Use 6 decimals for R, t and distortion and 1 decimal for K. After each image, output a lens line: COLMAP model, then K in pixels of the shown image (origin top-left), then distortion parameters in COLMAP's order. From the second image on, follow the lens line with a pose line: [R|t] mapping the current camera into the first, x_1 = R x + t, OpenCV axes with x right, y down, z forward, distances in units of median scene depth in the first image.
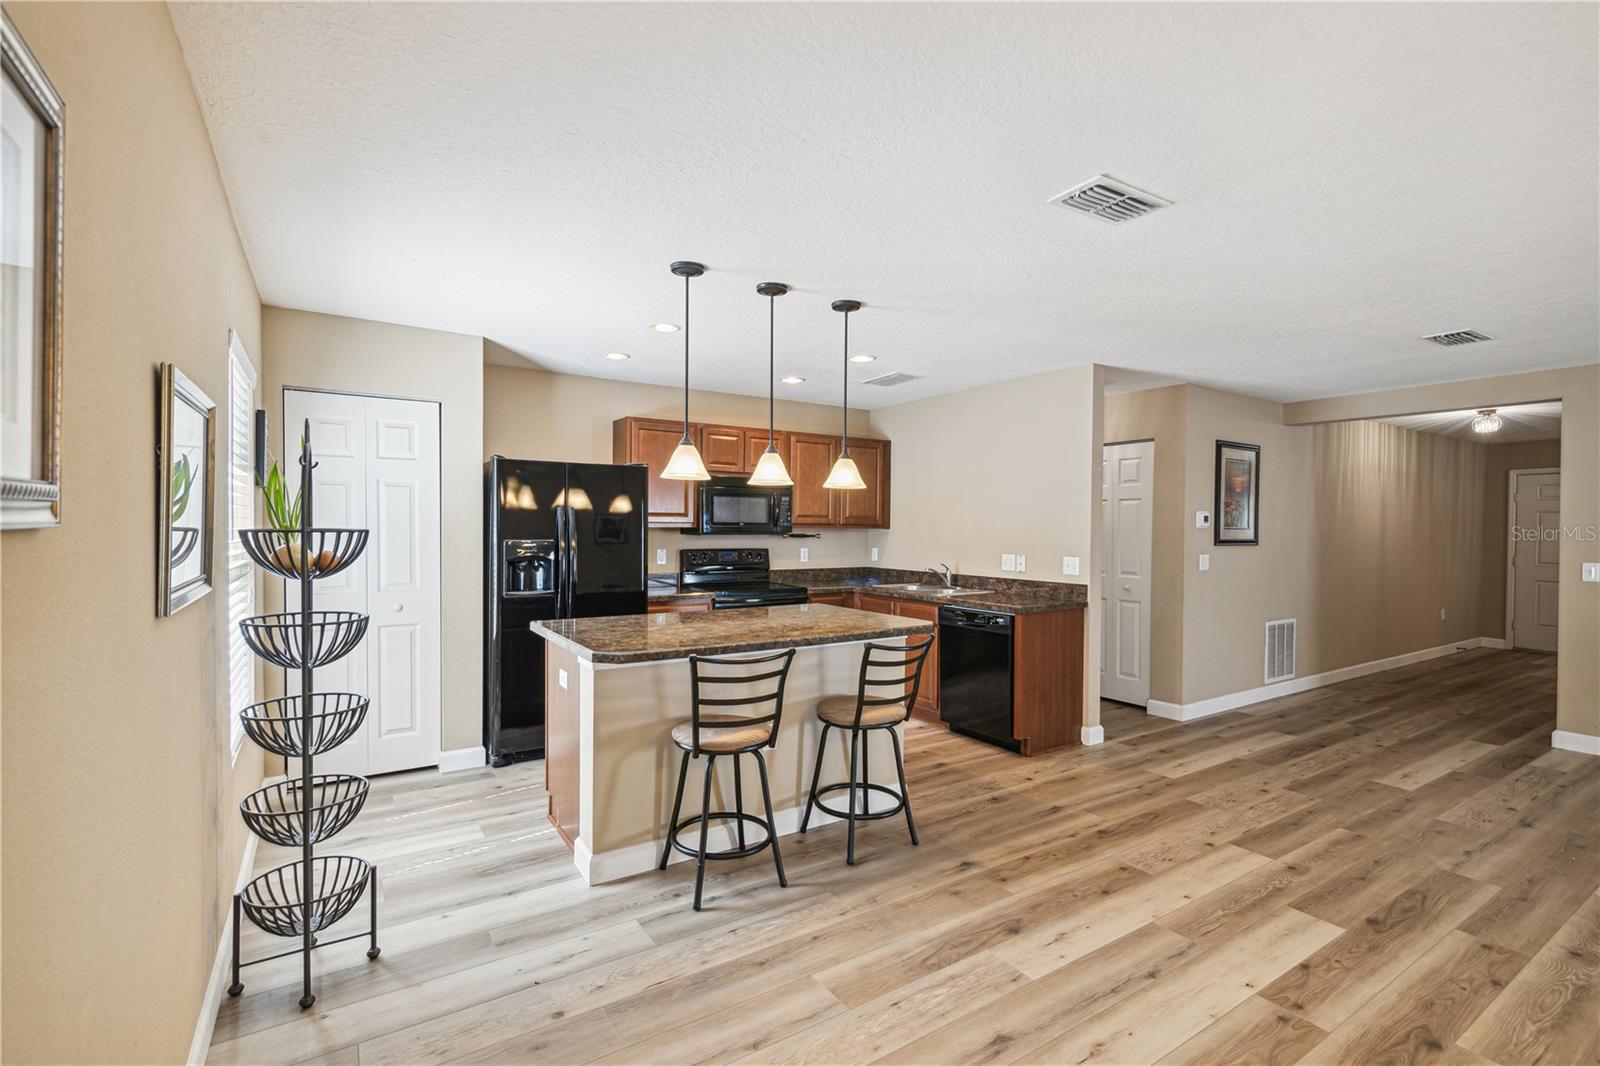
lens RADIAL K [[729.8, 0, 806.3], [0, 729.8, 533.8], [0, 0, 1]] dist [-0.000491, 0.000391]
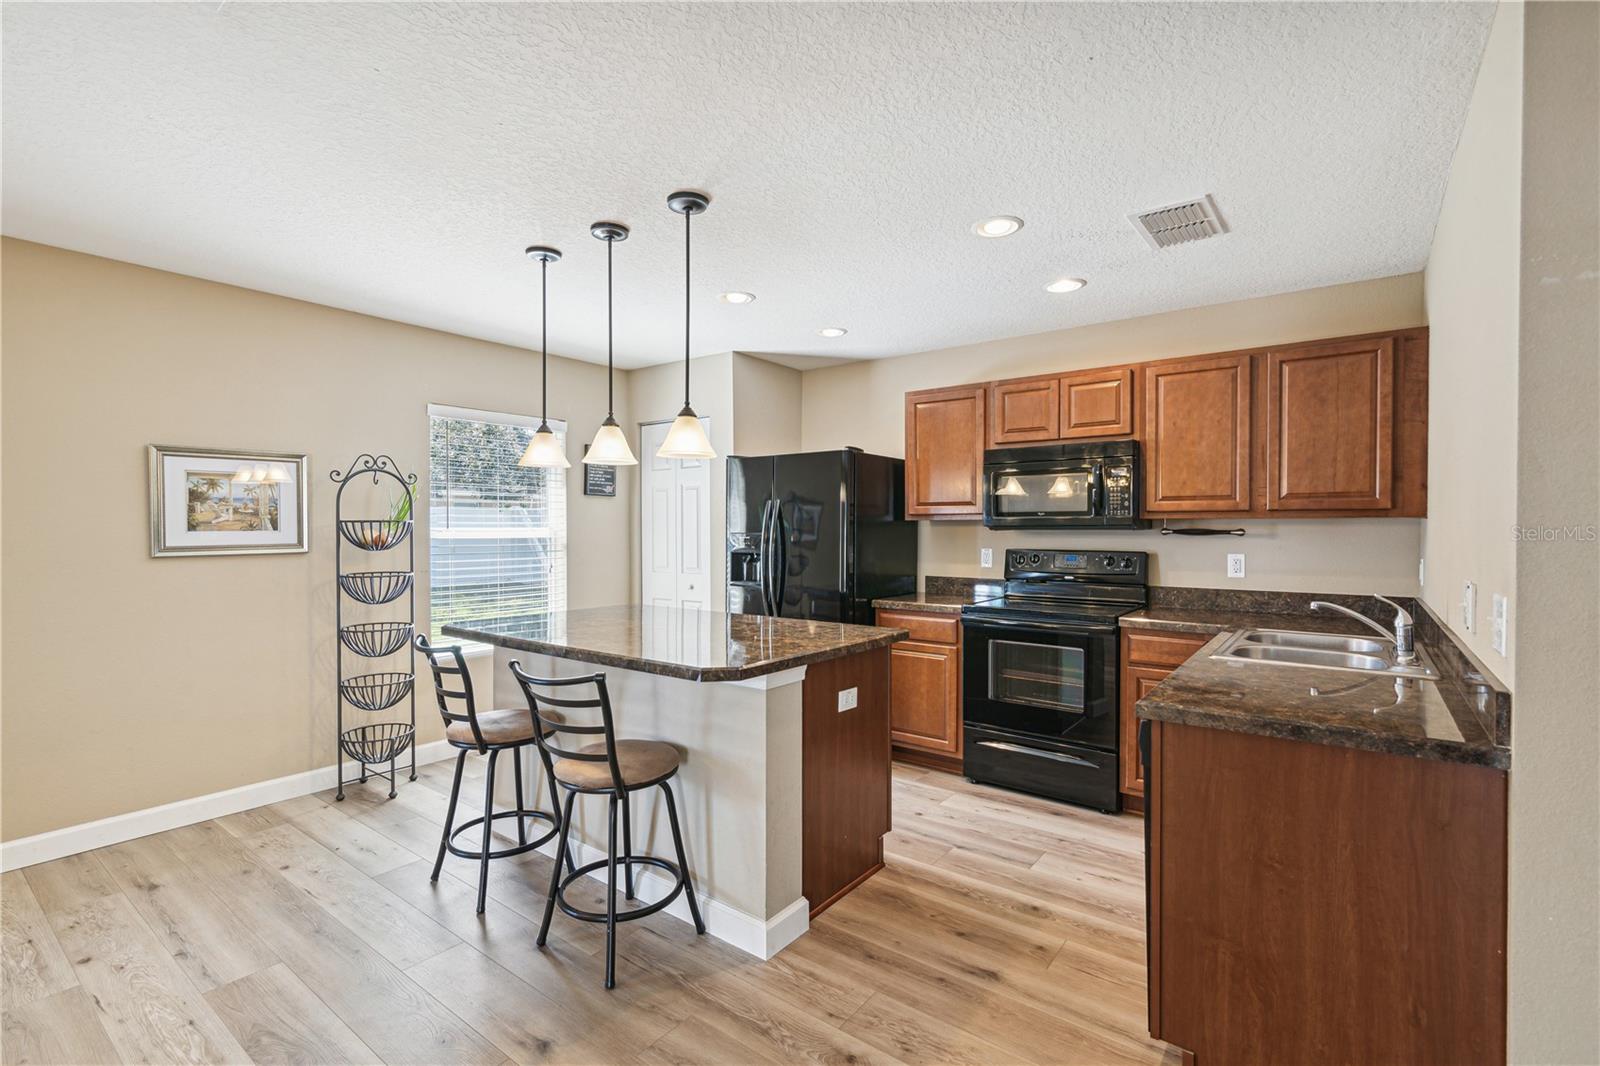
lens RADIAL K [[729.8, 0, 801.5], [0, 729.8, 533.3], [0, 0, 1]] dist [-0.000491, 0.000391]
pose [[0.330440, -0.000365, -0.943827, 0.629665], [-0.006358, 0.999976, -0.002612, 0.010781], [0.943806, 0.006864, 0.330430, 0.714120]]
